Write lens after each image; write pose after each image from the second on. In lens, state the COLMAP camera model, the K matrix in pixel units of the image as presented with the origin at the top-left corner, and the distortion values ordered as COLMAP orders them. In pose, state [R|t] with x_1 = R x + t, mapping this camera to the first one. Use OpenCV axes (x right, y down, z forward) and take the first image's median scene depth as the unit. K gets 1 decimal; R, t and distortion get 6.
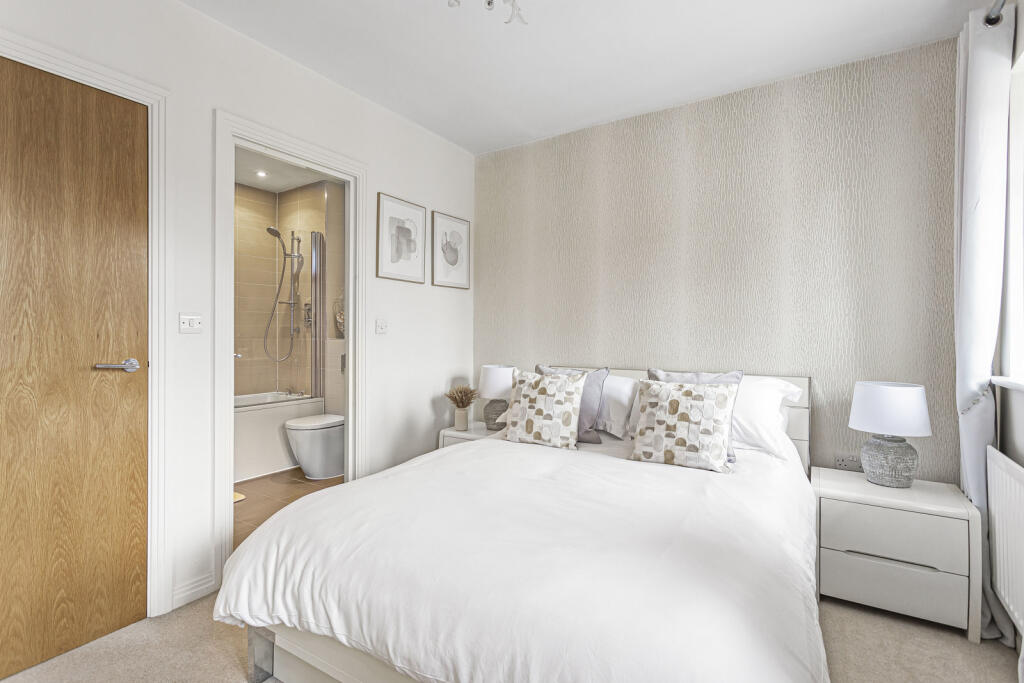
lens RADIAL K [[490.7, 0, 509.7], [0, 490.7, 337.8], [0, 0, 1]] dist [0.006356, 0.001554]
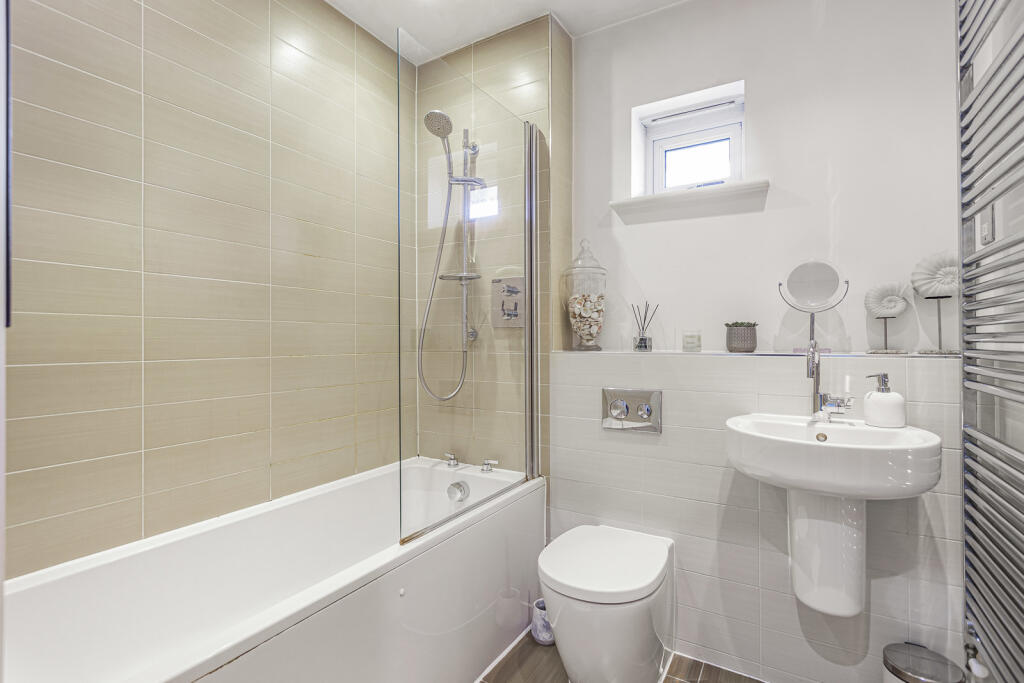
lens RADIAL K [[490.7, 0, 509.8], [0, 490.7, 340.9], [0, 0, 1]] dist [0.006356, 0.001554]
pose [[0.999287, -0.003977, 0.037542, -0.417876], [0.004382, 0.999933, -0.010696, -0.003747], [-0.037497, 0.010853, 0.999238, 0.517357]]
